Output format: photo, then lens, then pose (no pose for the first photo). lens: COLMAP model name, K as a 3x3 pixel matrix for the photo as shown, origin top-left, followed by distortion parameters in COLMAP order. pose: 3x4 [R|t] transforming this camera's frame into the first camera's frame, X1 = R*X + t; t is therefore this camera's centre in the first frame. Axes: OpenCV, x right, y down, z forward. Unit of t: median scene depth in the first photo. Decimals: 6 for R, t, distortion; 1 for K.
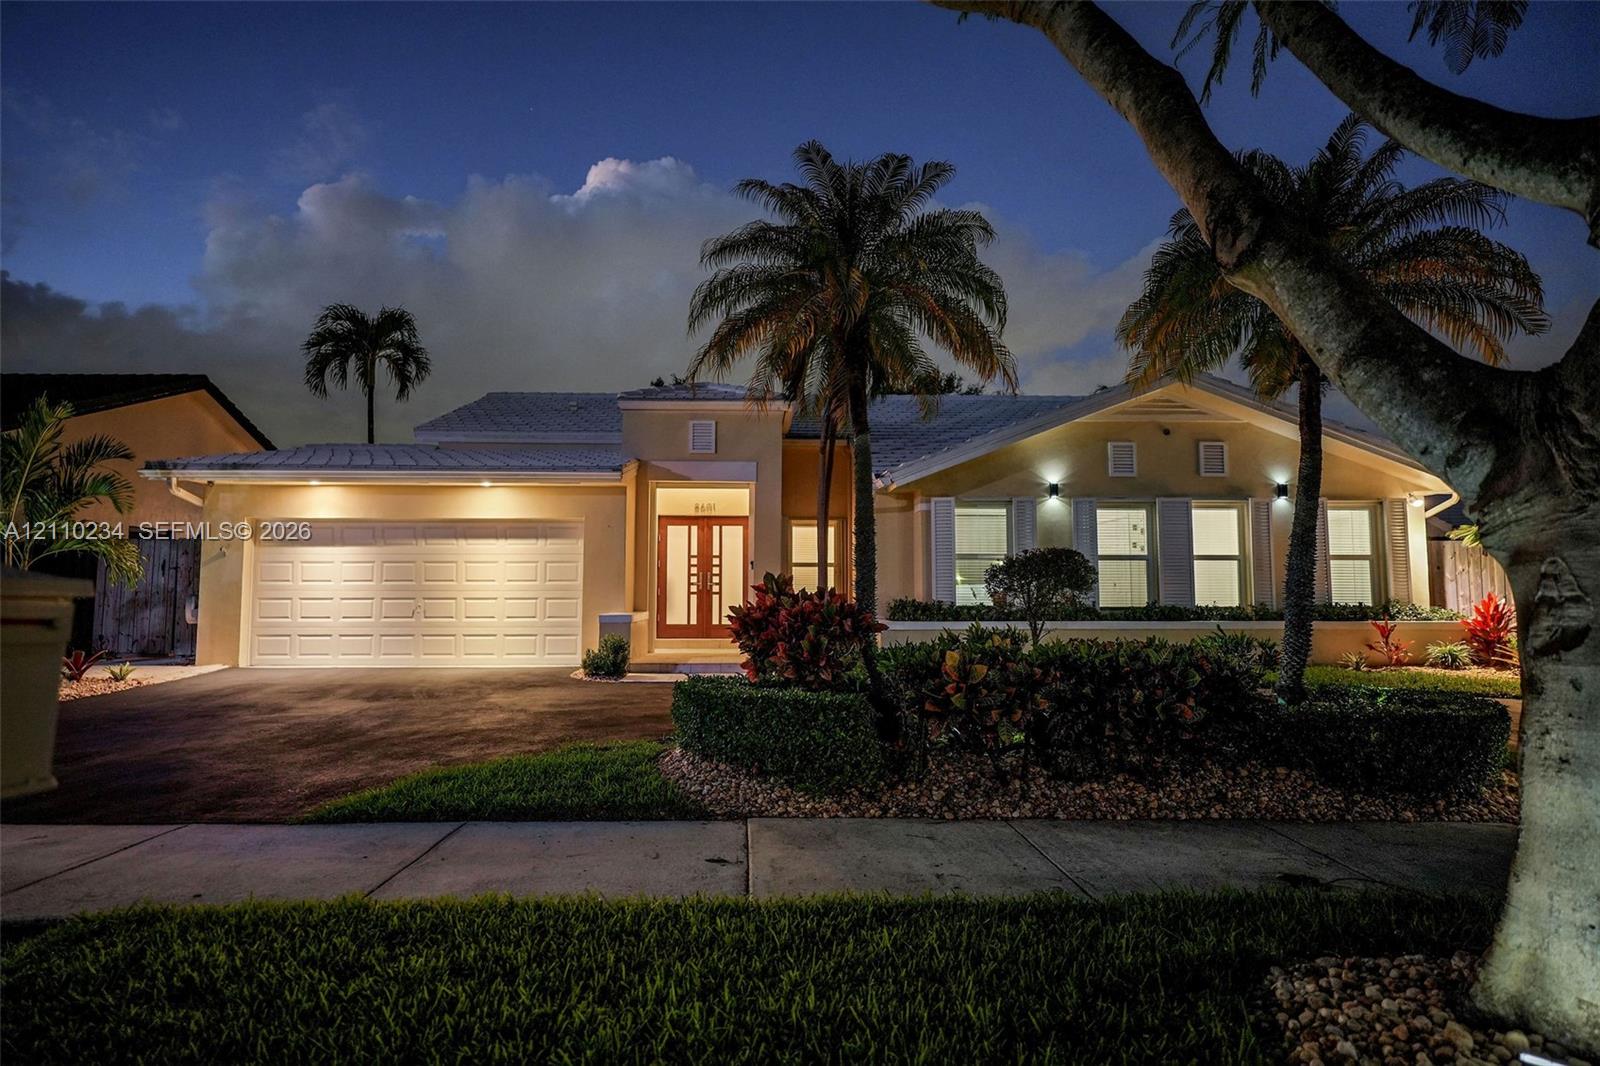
lens RADIAL K [[884.4, 0, 800.0], [0, 884.4, 533.0], [0, 0, 1]] dist [0.001482, 0.000292]
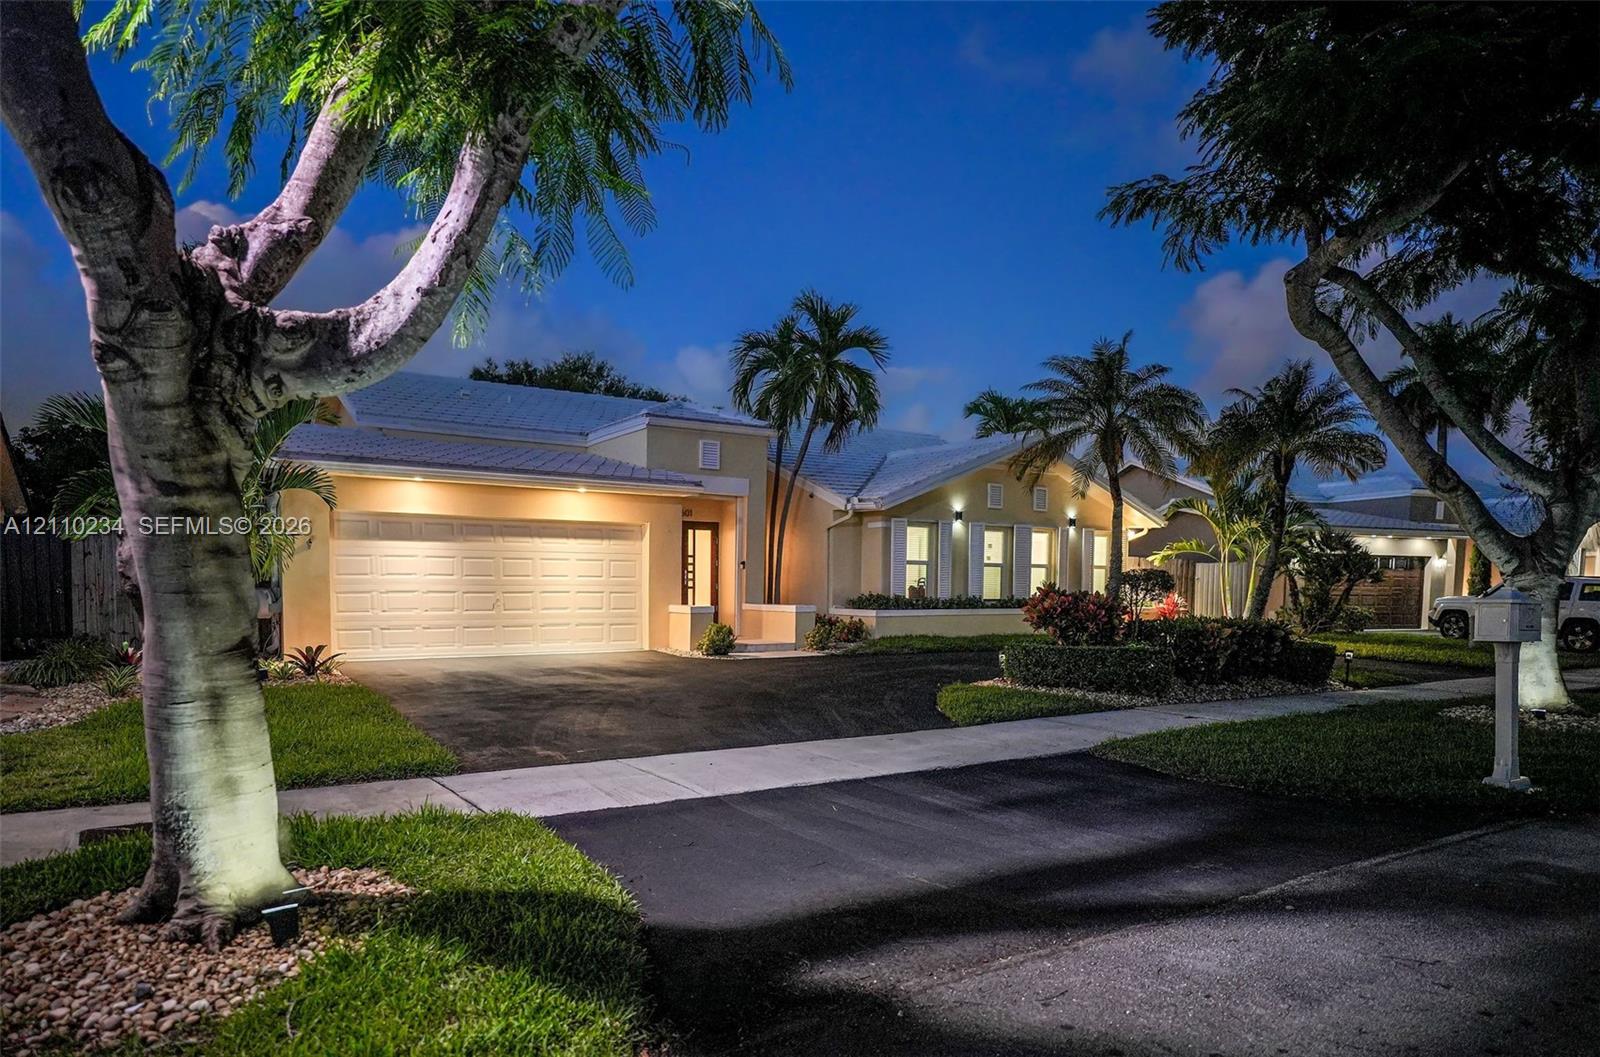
lens RADIAL K [[941.2, 0, 800.0], [0, 941.2, 528.5], [0, 0, 1]] dist [0.000916, 0.000283]
pose [[0.856976, 0.036588, 0.514055, -0.696935], [-0.042612, 0.999092, -0.000073, -0.017853], [-0.513591, -0.021842, 0.857757, -0.150070]]
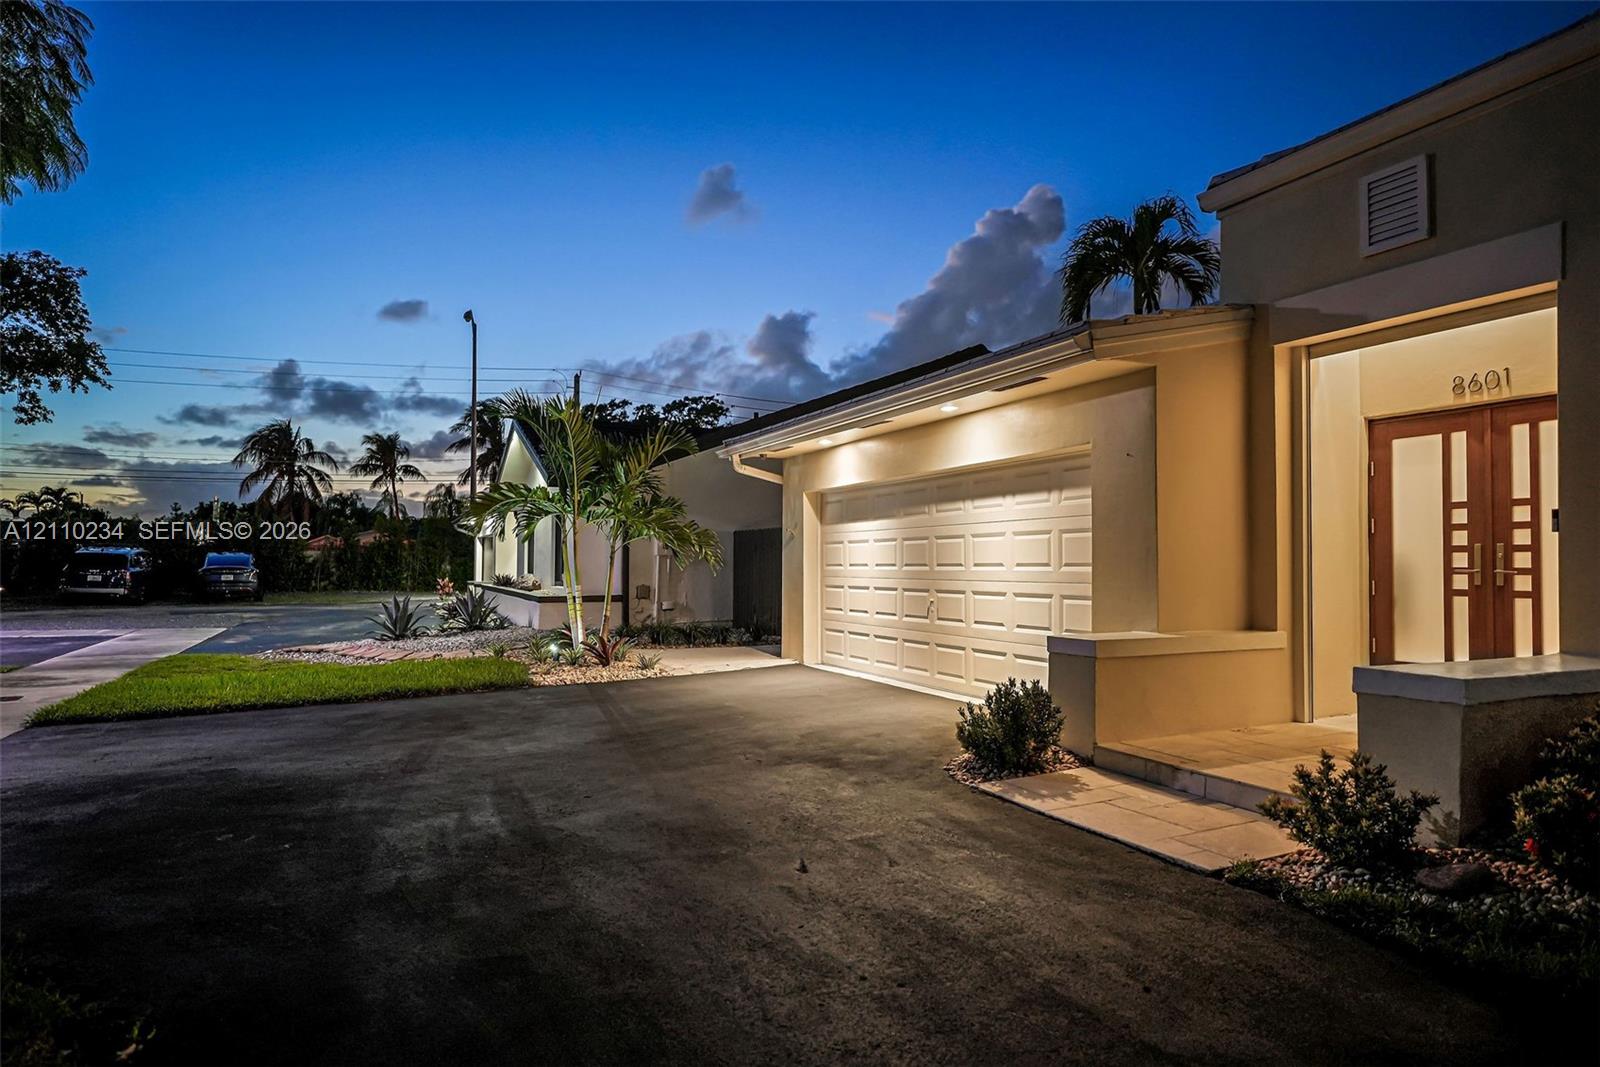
lens RADIAL K [[884.4, 0, 800.0], [0, 884.4, 533.5], [0, 0, 1]] dist [0.001482, 0.000292]
pose [[0.397038, -0.033195, -0.917202, 0.159143], [0.054592, 0.998430, -0.012503, 0.032232], [0.916177, -0.045108, 0.398227, 0.628152]]
